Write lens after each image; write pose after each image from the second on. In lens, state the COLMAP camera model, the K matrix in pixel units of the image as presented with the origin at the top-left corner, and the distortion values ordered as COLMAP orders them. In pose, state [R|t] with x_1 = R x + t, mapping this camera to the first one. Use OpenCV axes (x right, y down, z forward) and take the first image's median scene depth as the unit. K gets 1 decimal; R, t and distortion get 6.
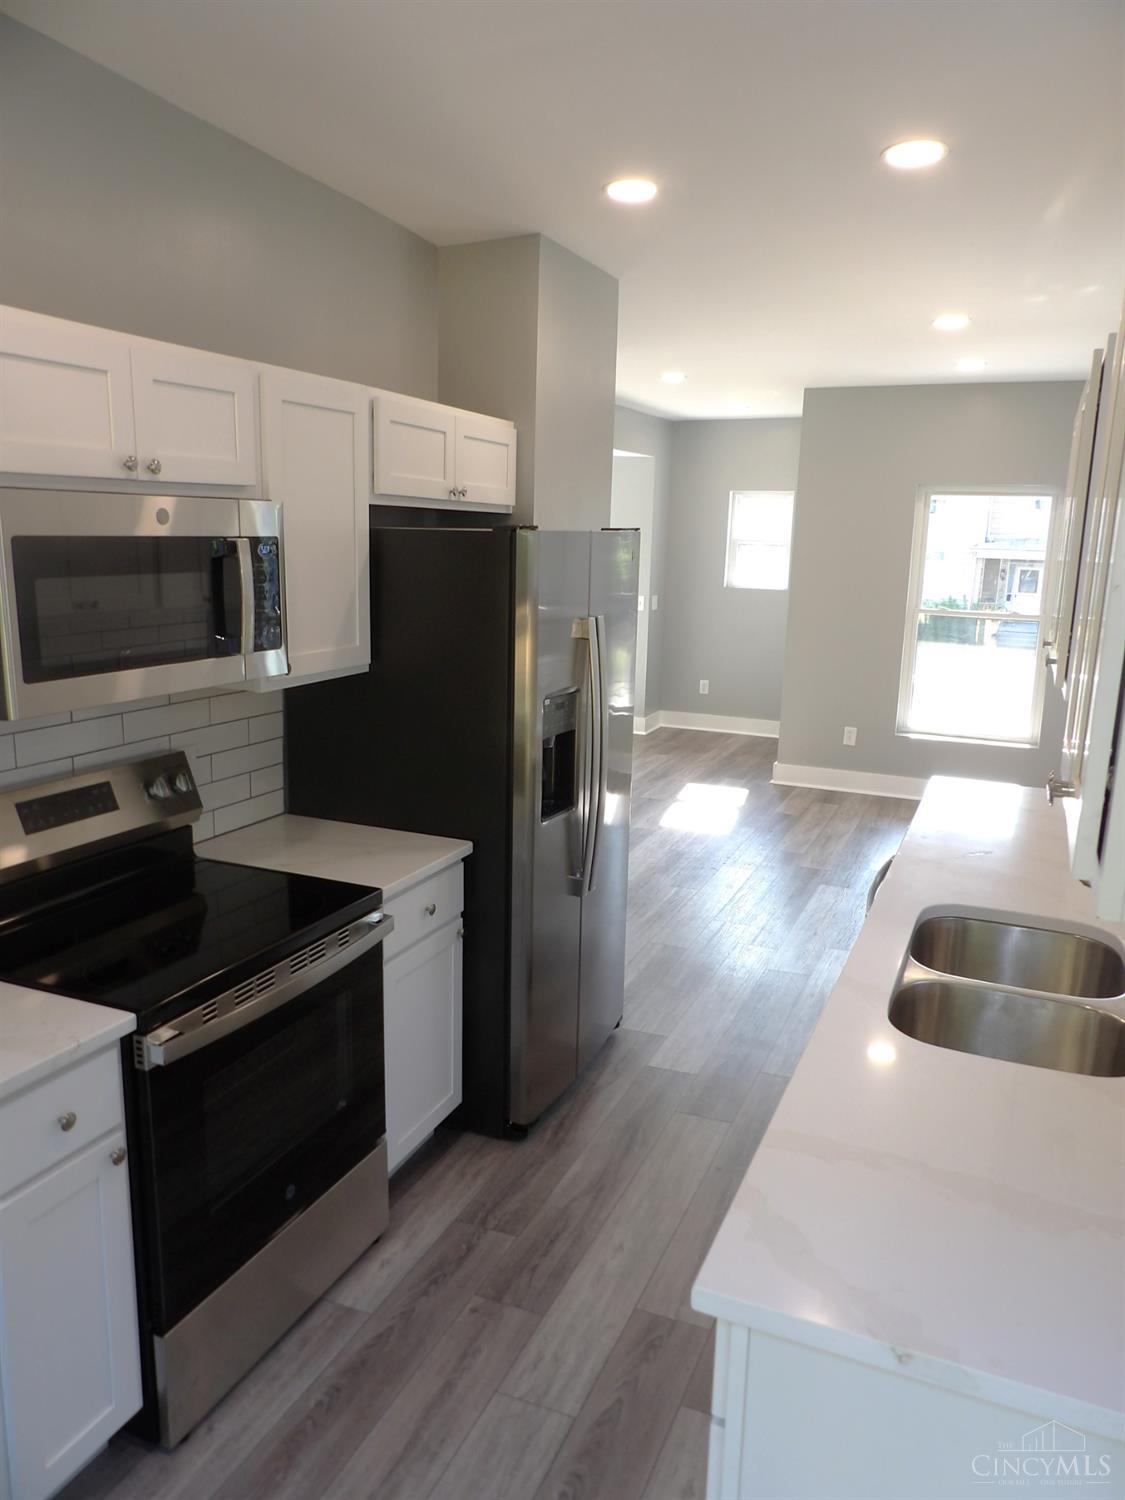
lens RADIAL K [[1116.0, 0, 575.4], [0, 1116.0, 753.6], [0, 0, 1]] dist [-0.053726, 0.056843]
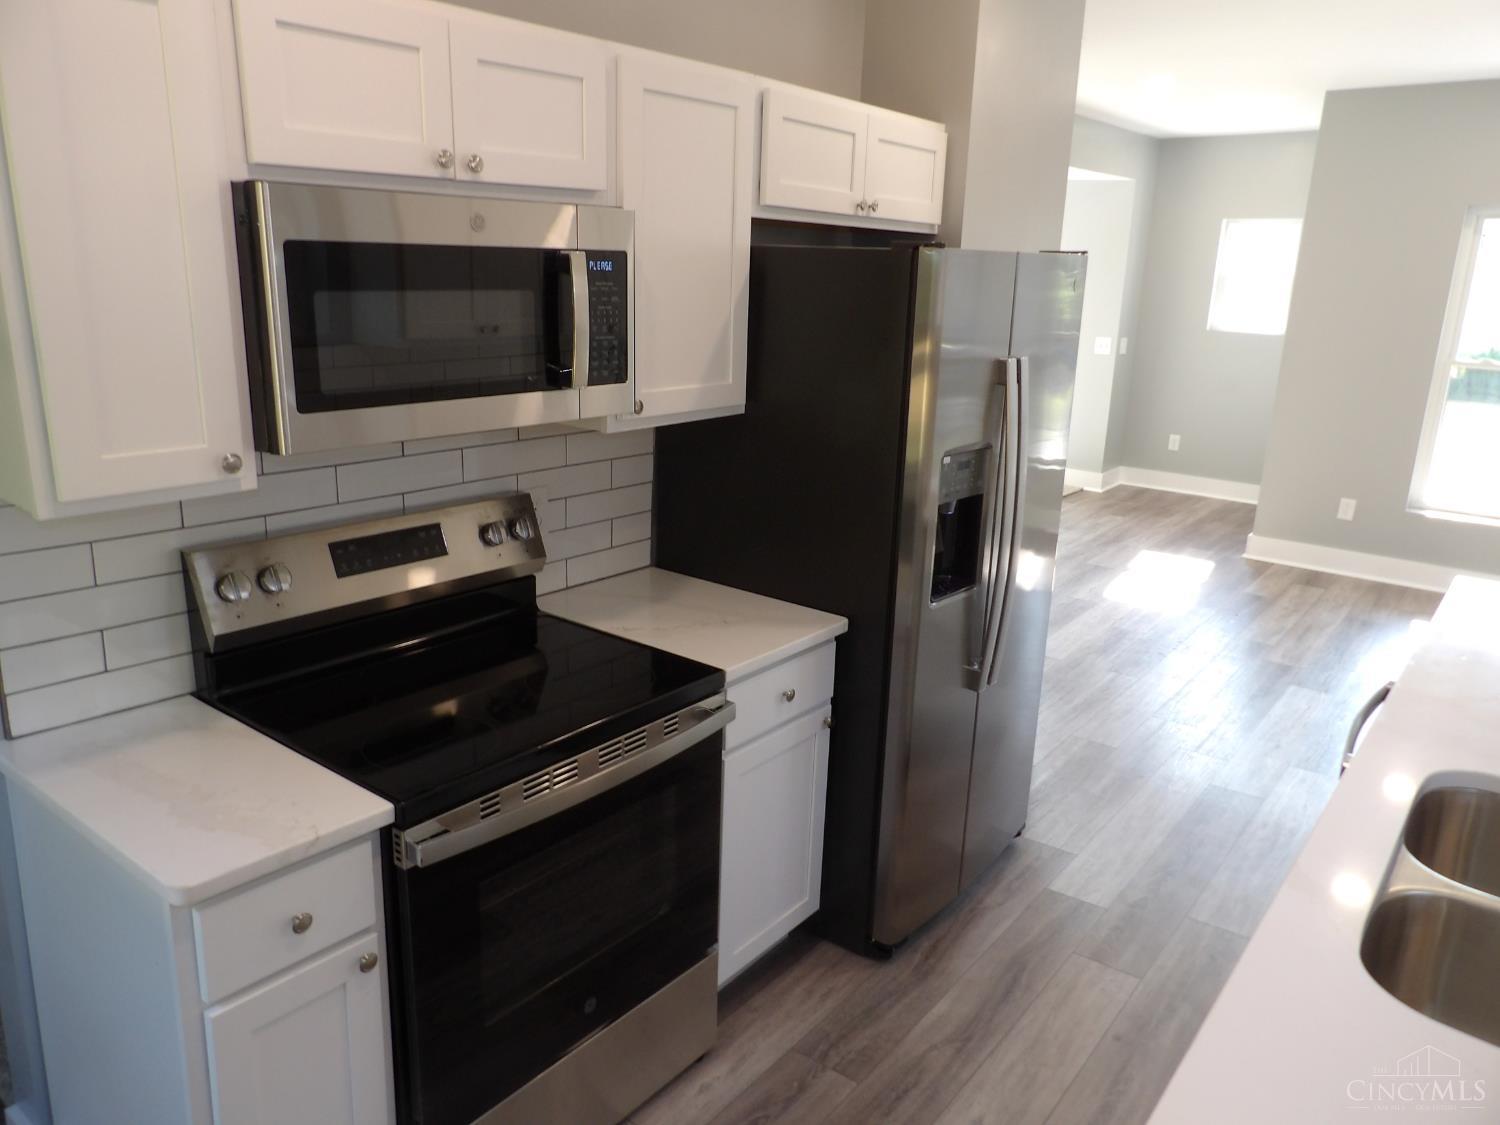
lens RADIAL K [[1116.0, 0, 735.1], [0, 1116.0, 556.6], [0, 0, 1]] dist [-0.053726, 0.056843]
pose [[0.963132, 0.075903, -0.258100, 0.041027], [-0.060964, 0.995994, 0.065411, -0.018379], [0.262031, -0.047265, 0.963901, 0.154105]]
